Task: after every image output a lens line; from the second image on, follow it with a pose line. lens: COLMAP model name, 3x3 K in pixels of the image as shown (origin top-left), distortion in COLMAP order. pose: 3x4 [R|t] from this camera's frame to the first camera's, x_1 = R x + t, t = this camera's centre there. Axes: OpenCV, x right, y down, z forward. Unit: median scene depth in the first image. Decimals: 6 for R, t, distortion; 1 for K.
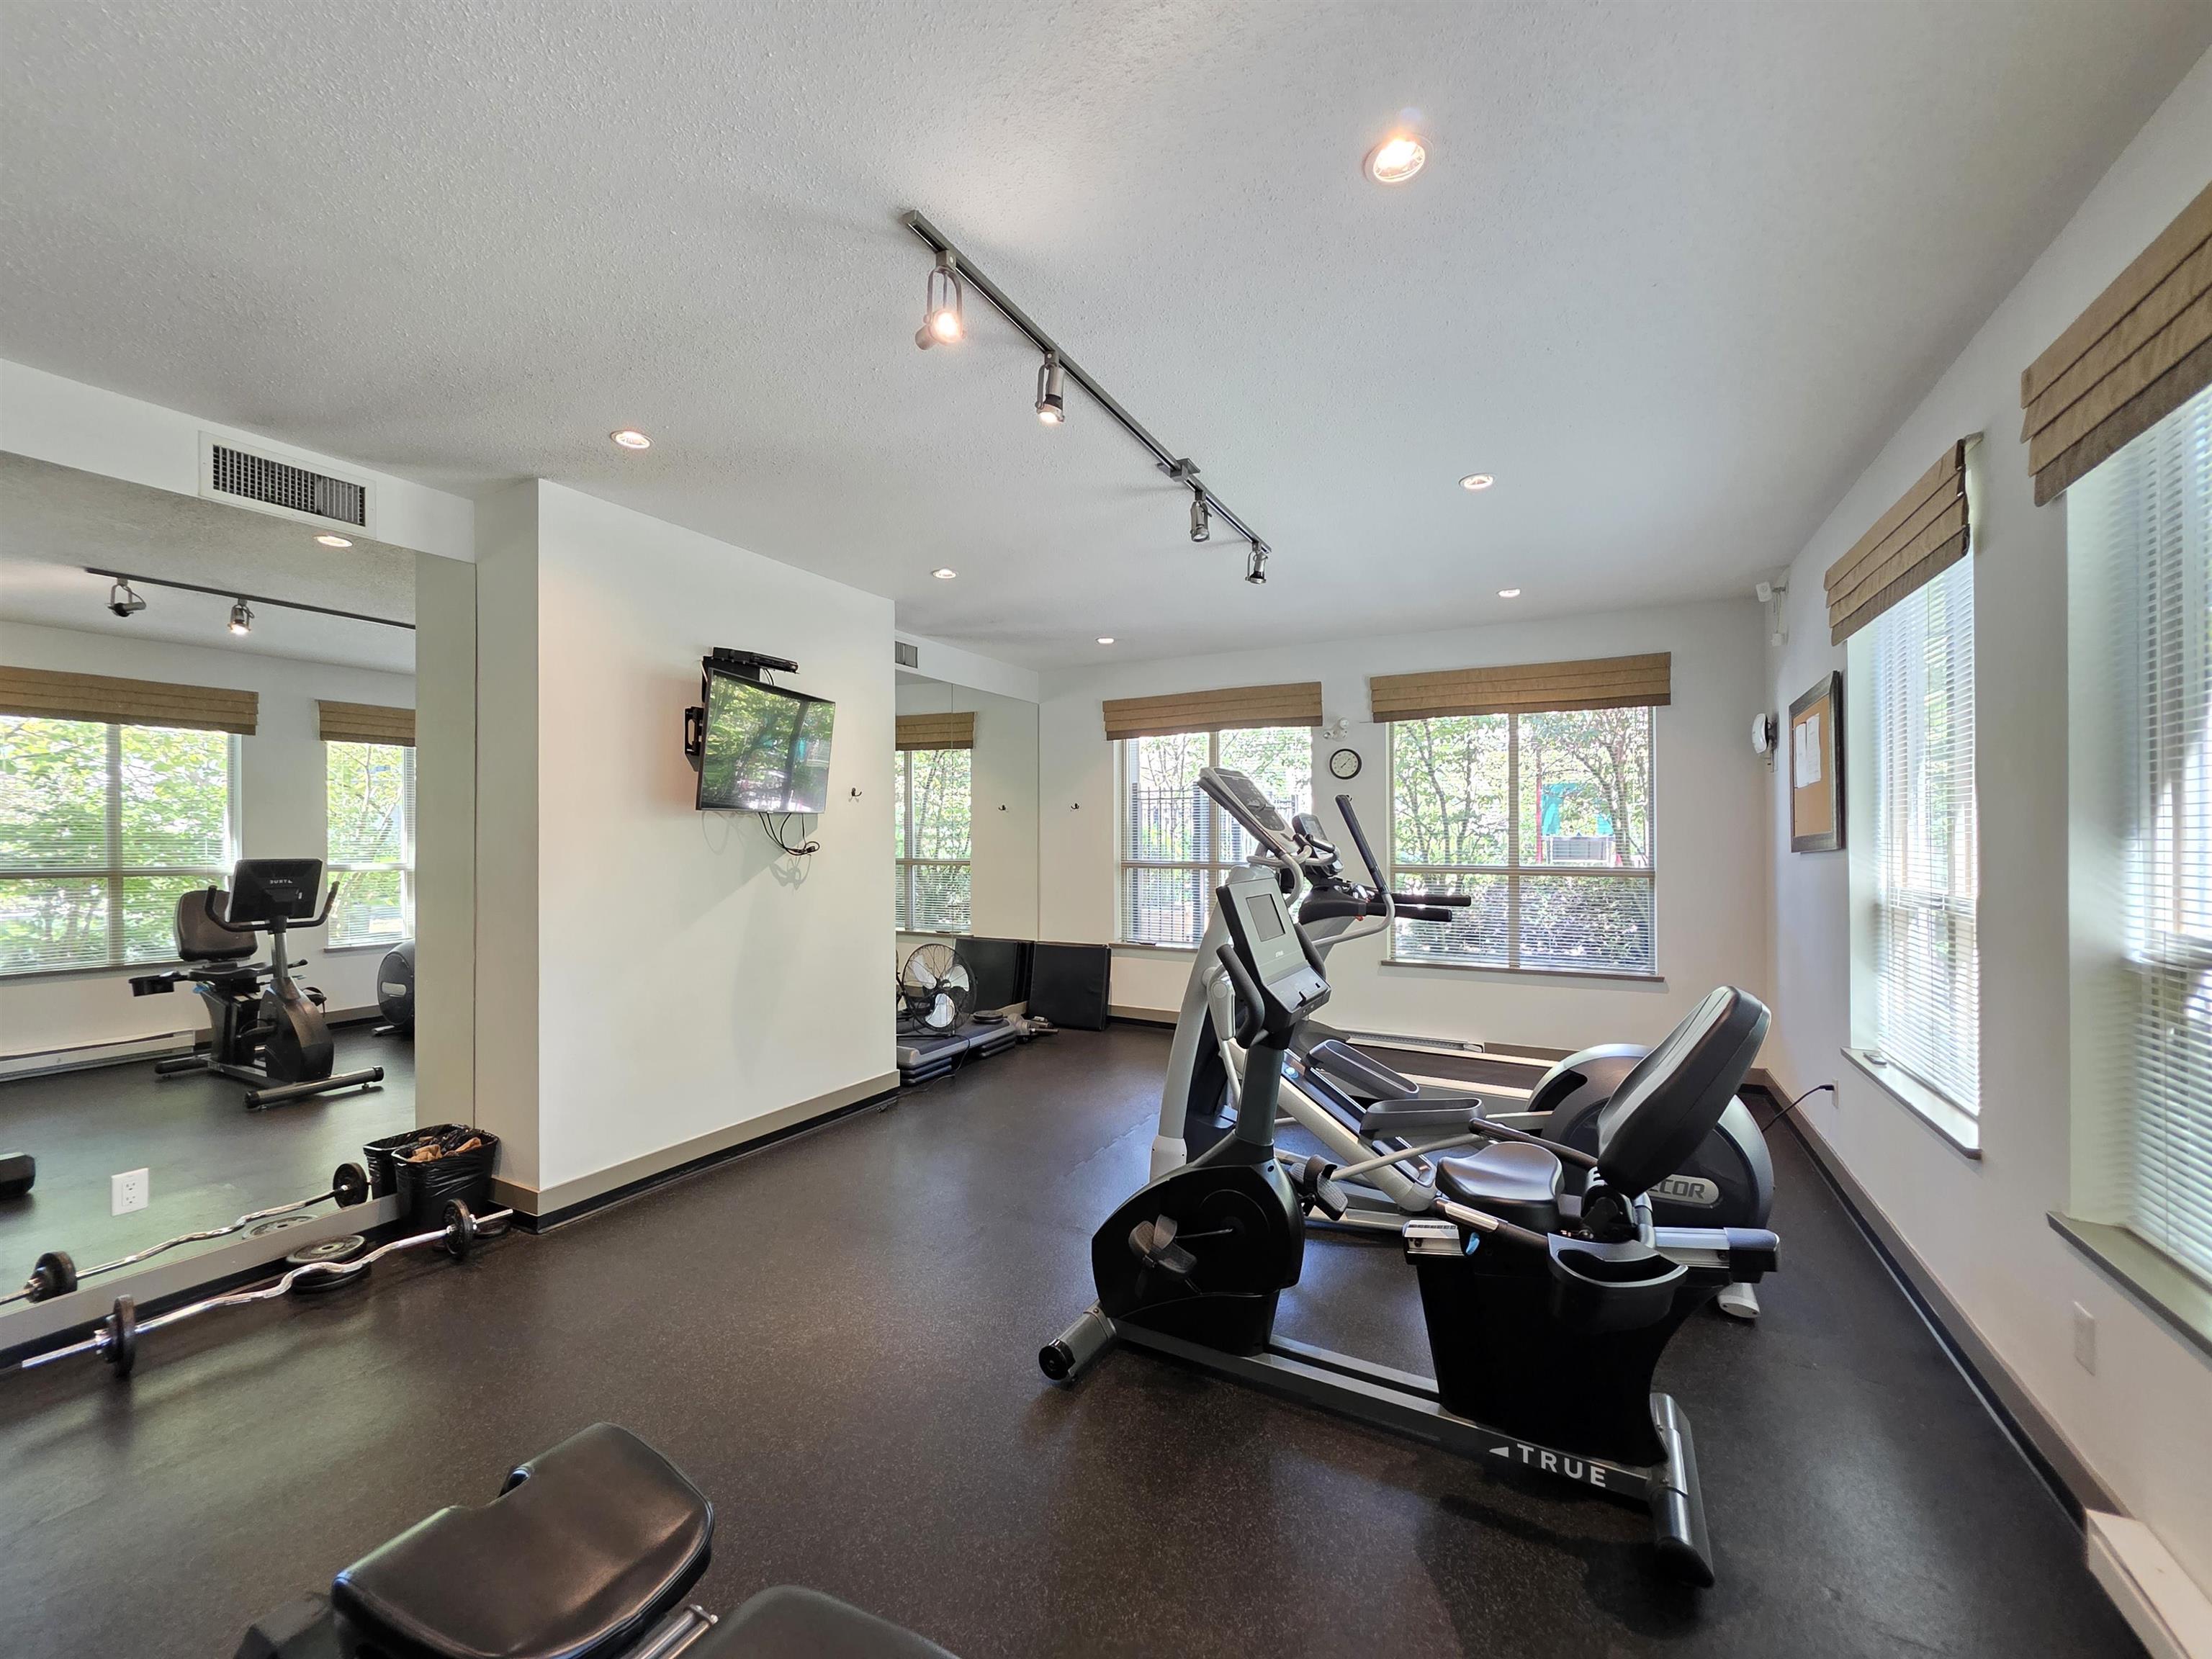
lens RADIAL K [[879.8, 0, 1098.7], [0, 879.8, 829.9], [0, 0, 1]] dist [0.001749, 0.000114]
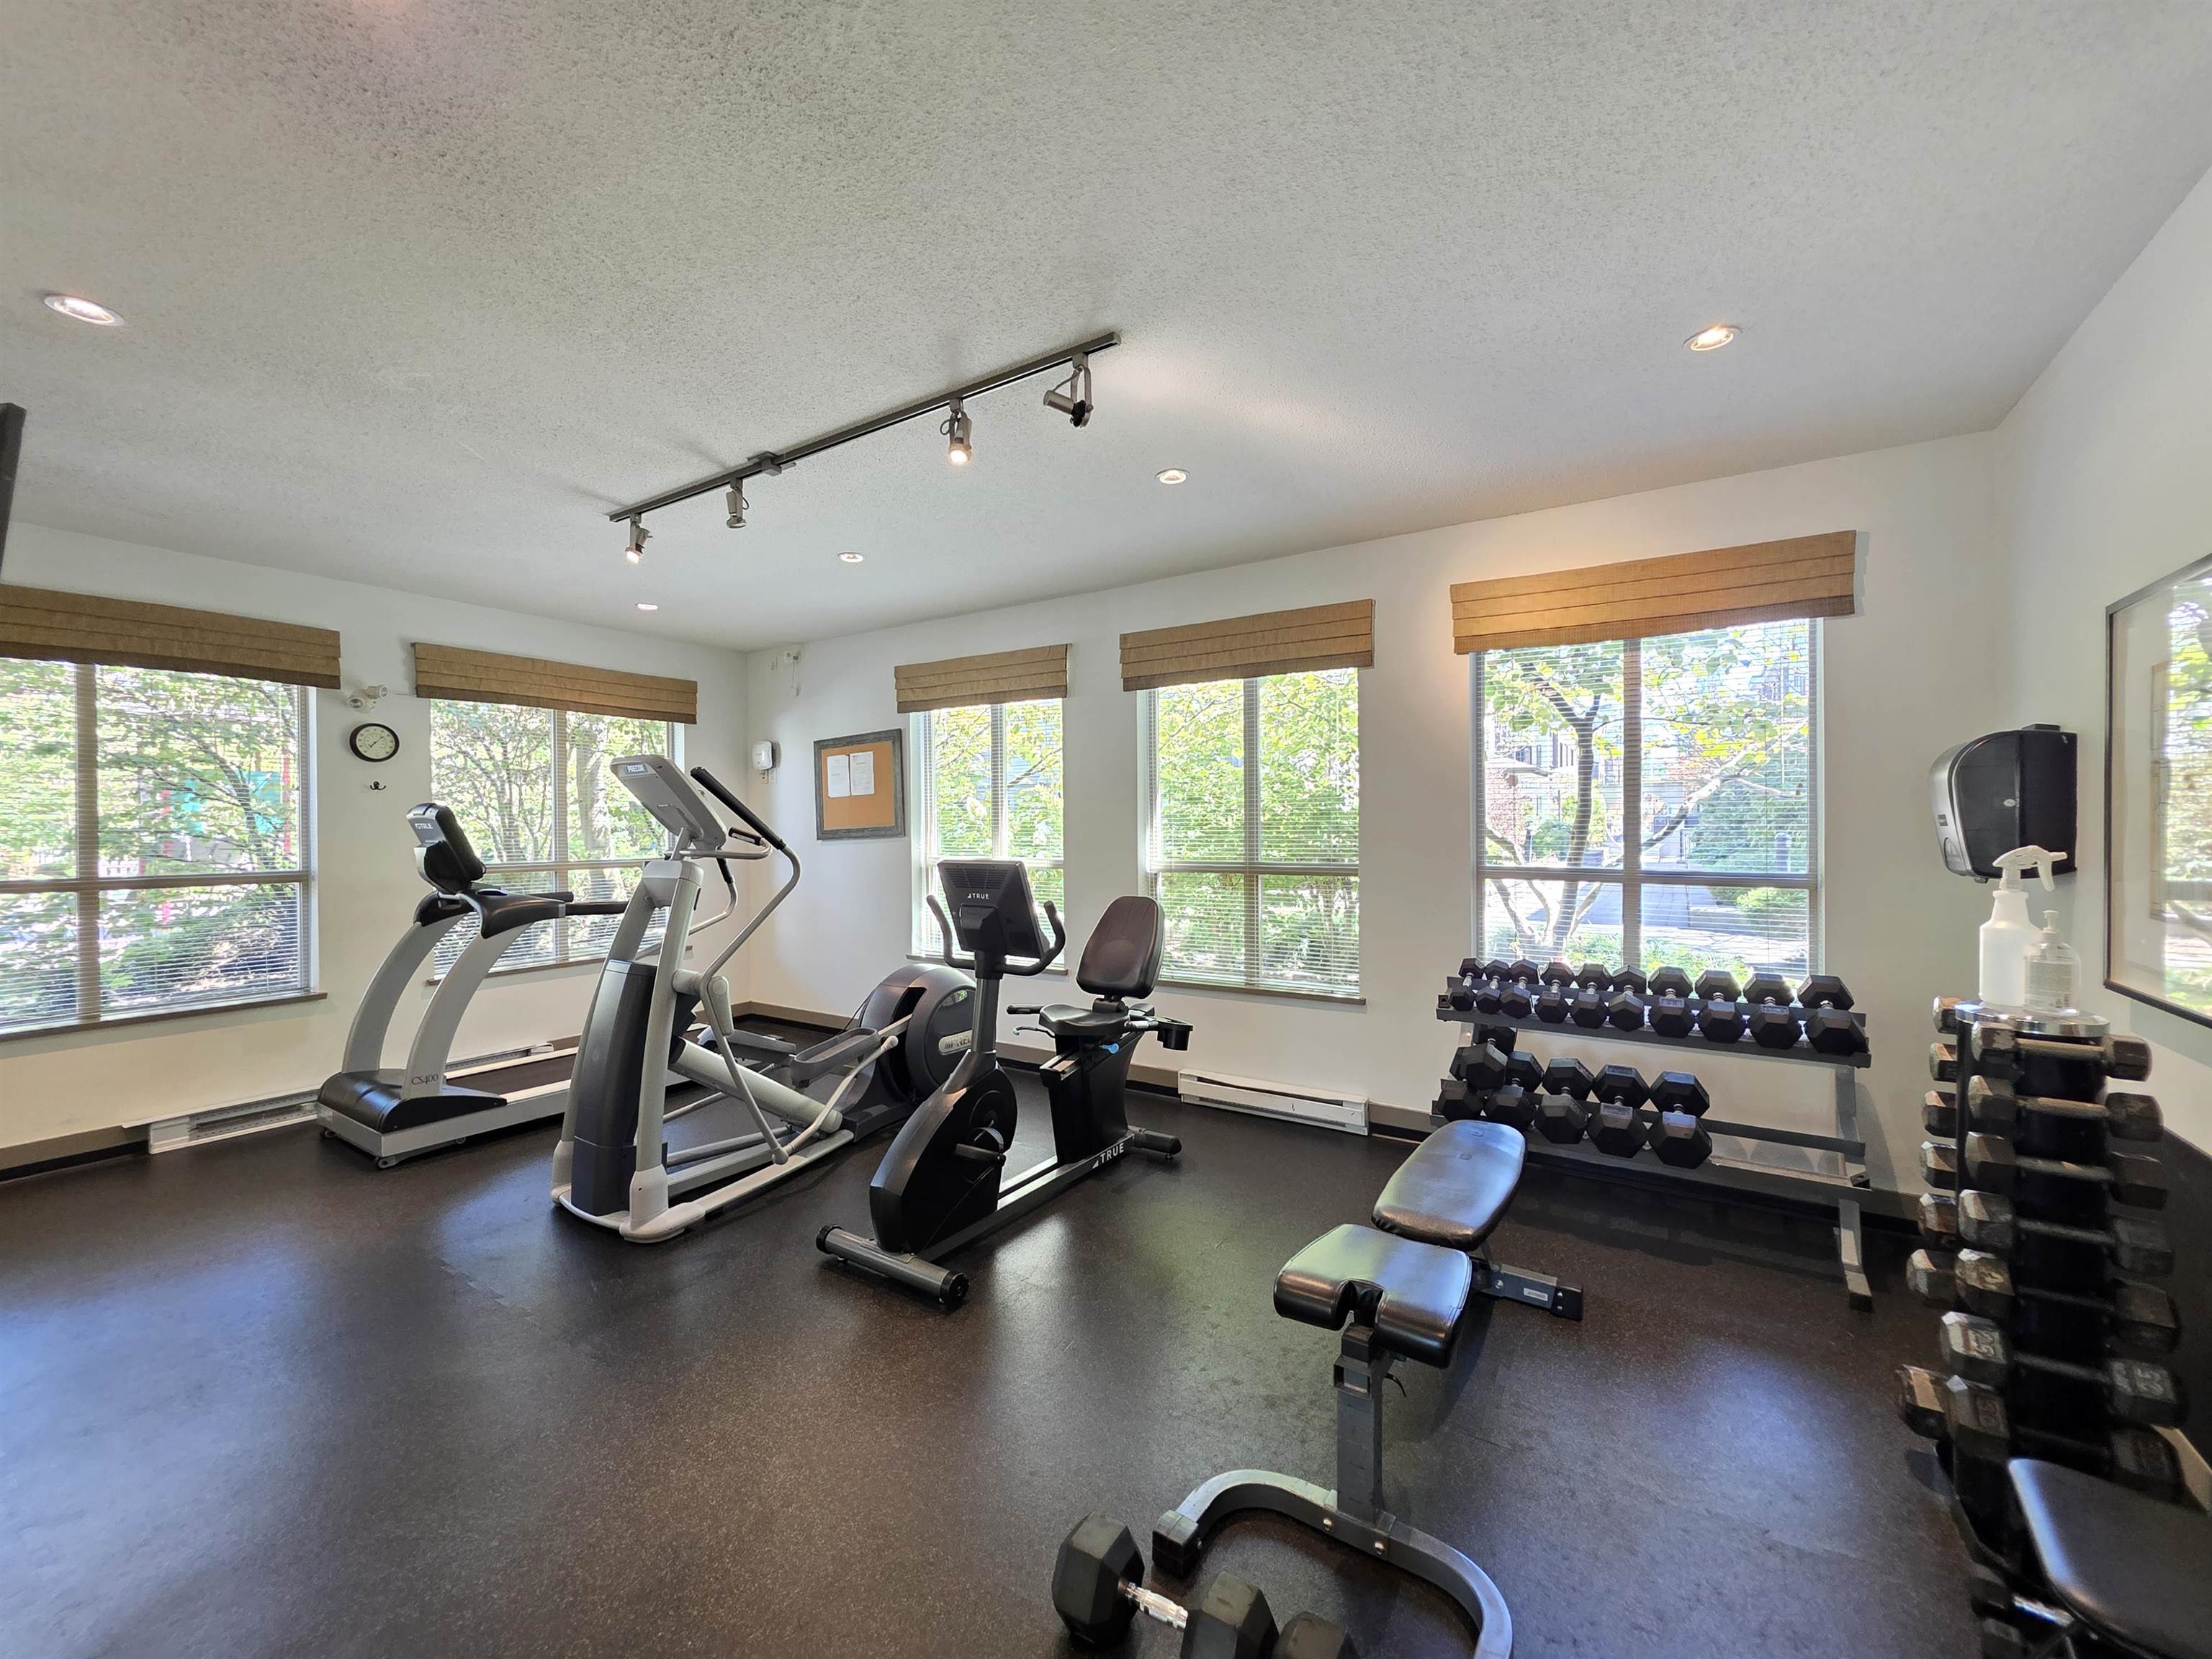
lens RADIAL K [[879.8, 0, 1098.7], [0, 879.8, 829.9], [0, 0, 1]] dist [0.001749, 0.000114]
pose [[0.083661, 0.000553, 0.996494, -0.862439], [0.000272, 1.000000, -0.000577, 0.009655], [-0.996494, 0.000319, 0.083660, 0.535274]]
